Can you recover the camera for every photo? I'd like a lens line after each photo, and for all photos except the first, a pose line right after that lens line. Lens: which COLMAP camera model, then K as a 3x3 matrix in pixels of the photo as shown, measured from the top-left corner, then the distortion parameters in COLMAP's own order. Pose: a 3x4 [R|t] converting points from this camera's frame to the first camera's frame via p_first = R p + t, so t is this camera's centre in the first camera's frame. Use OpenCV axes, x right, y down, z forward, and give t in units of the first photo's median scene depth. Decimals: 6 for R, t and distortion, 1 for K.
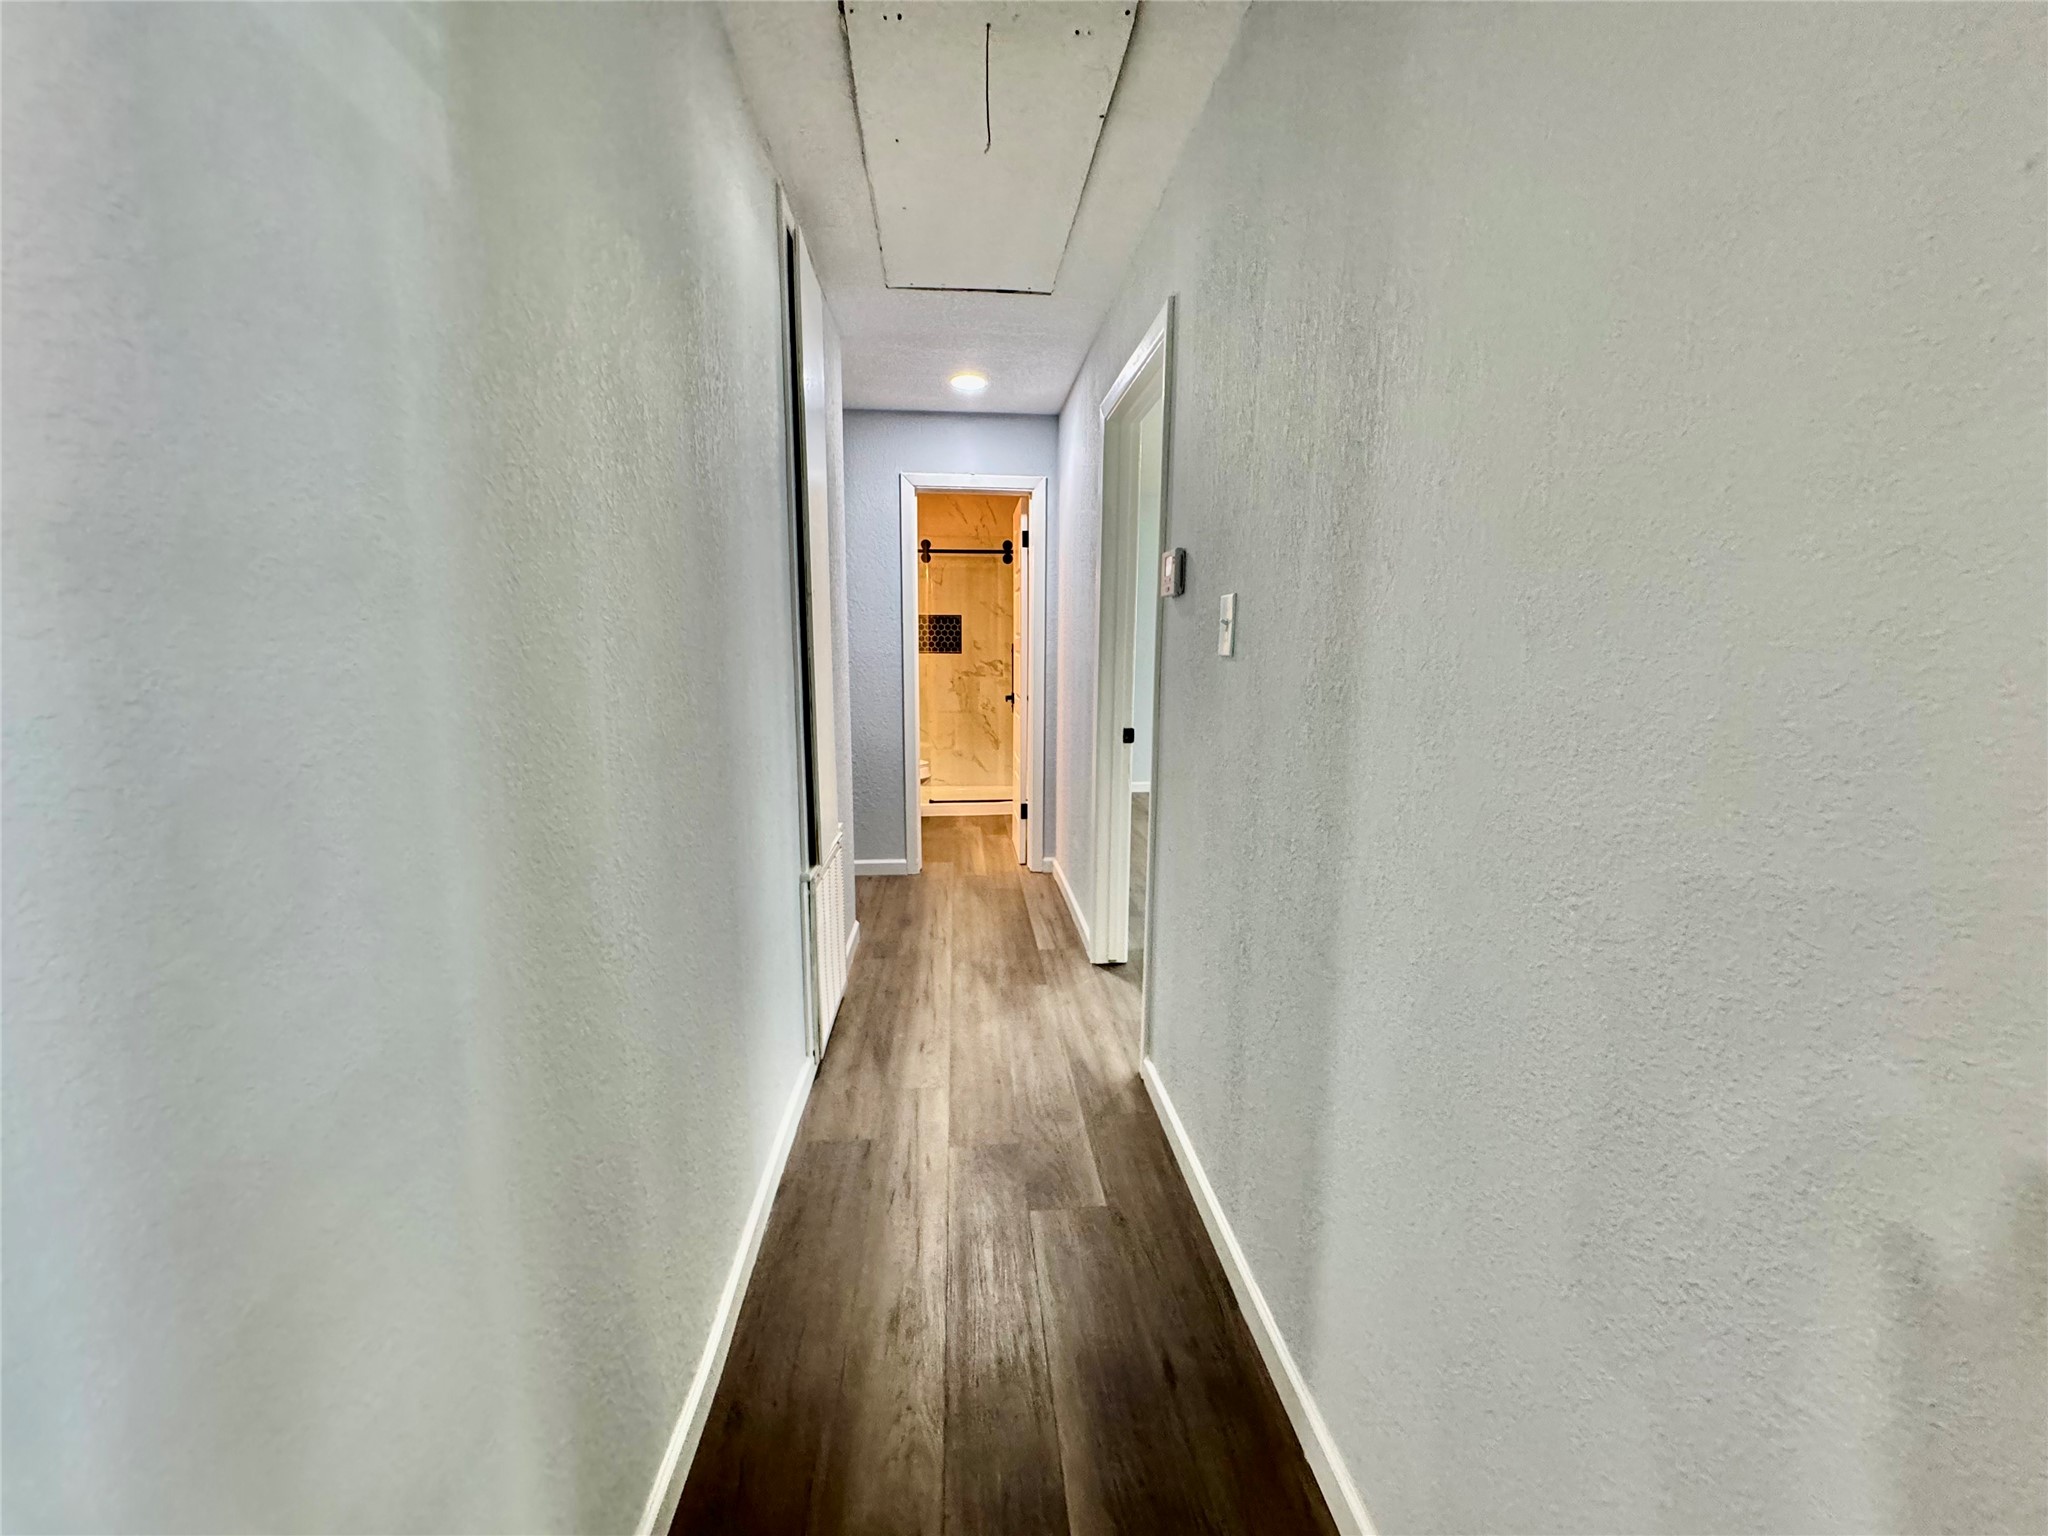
lens RADIAL K [[815.9, 0, 1024.4], [0, 815.9, 767.5], [0, 0, 1]] dist [-0.001873, 0.000537]
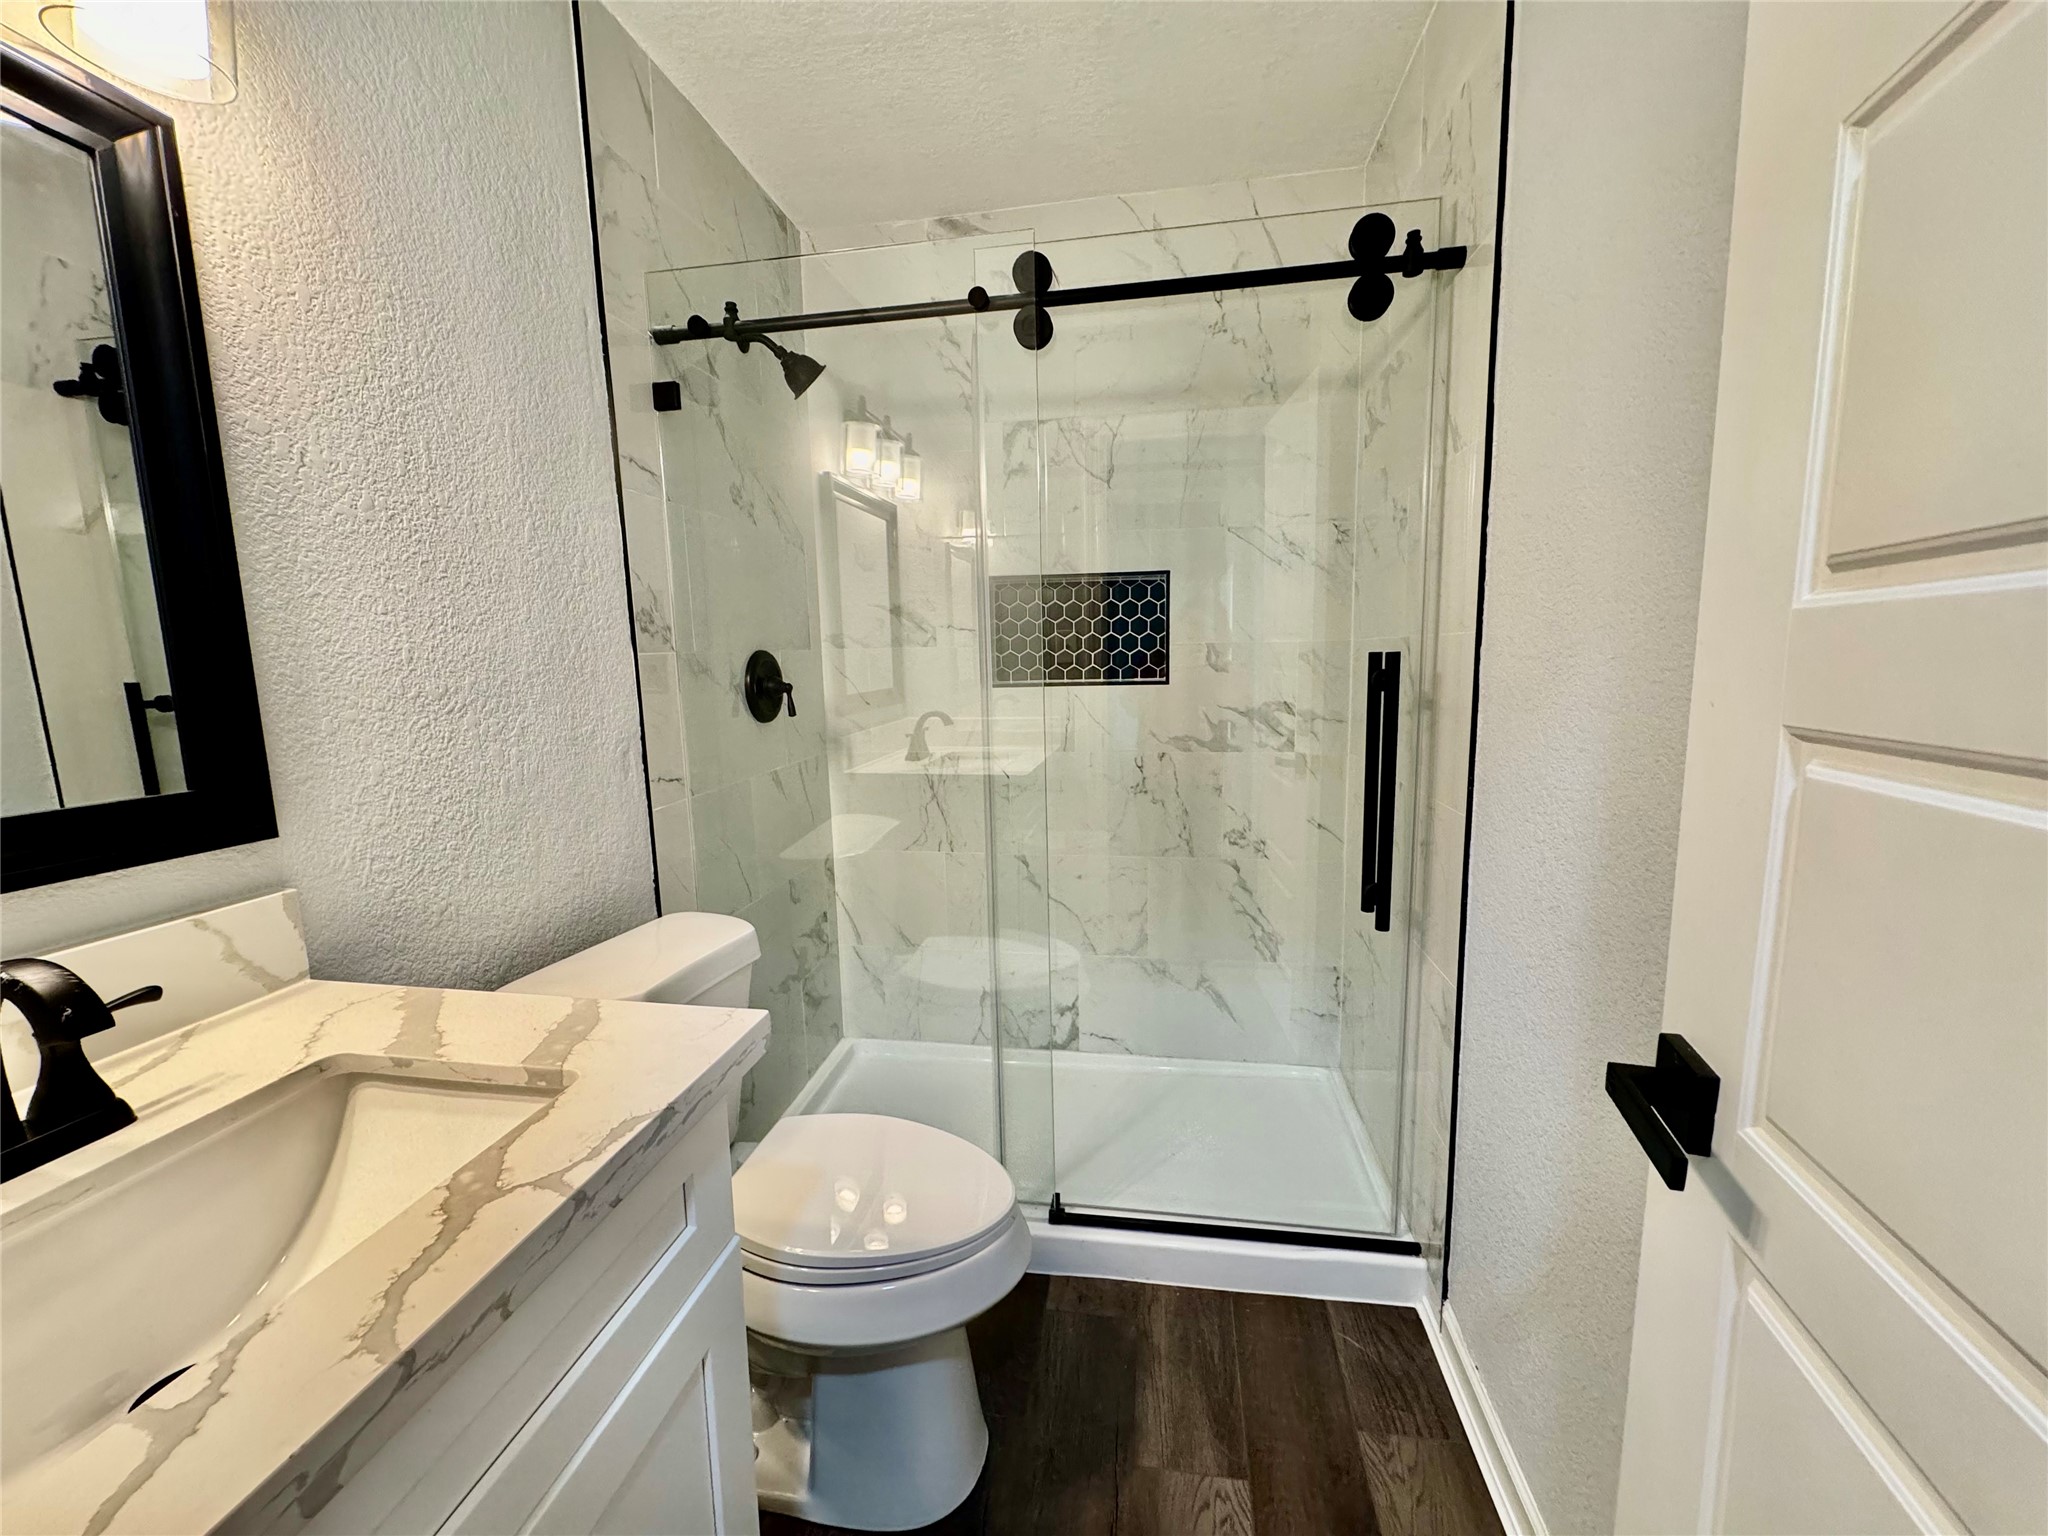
lens RADIAL K [[815.9, 0, 1024.4], [0, 815.9, 767.5], [0, 0, 1]] dist [-0.001873, 0.000537]
pose [[0.968842, 0.009549, -0.247495, -0.050723], [-0.015326, 0.999653, -0.021425, -0.096537], [0.247204, 0.024551, 0.968652, 0.655868]]
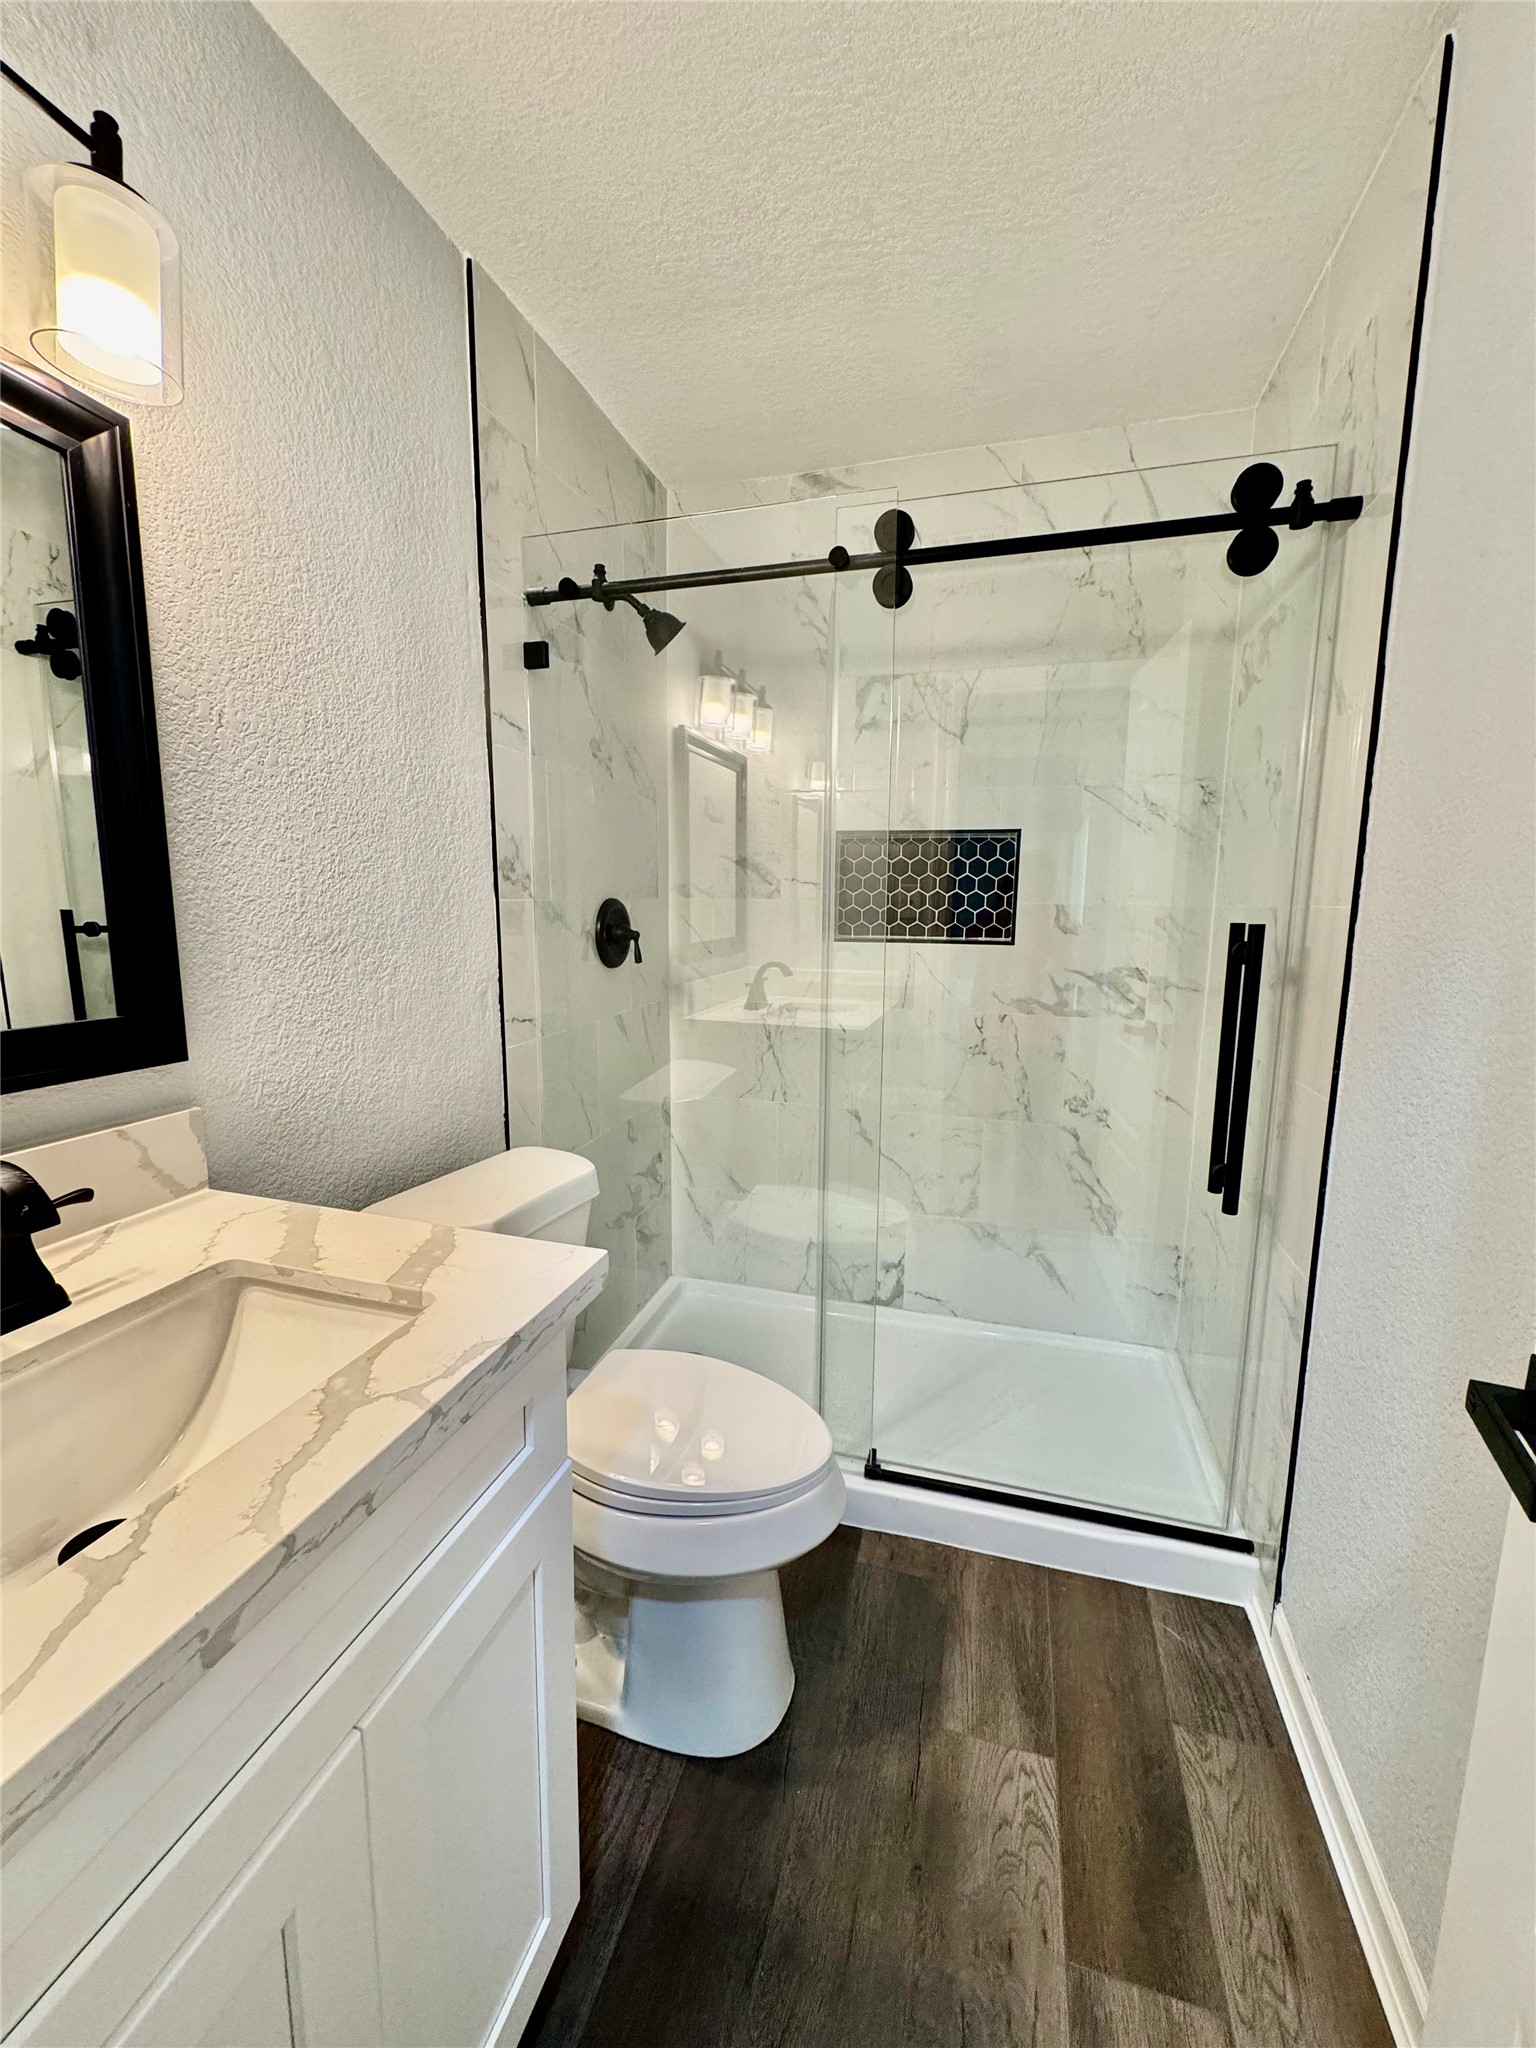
lens RADIAL K [[815.9, 0, 768.0], [0, 815.9, 1024.0], [0, 0, 1]] dist [-0.001873, 0.000537]
pose [[0.933084, 0.058412, -0.354883, -0.050540], [-0.064831, 0.997877, -0.006215, -0.098669], [0.353766, 0.028806, 0.934890, 0.653263]]
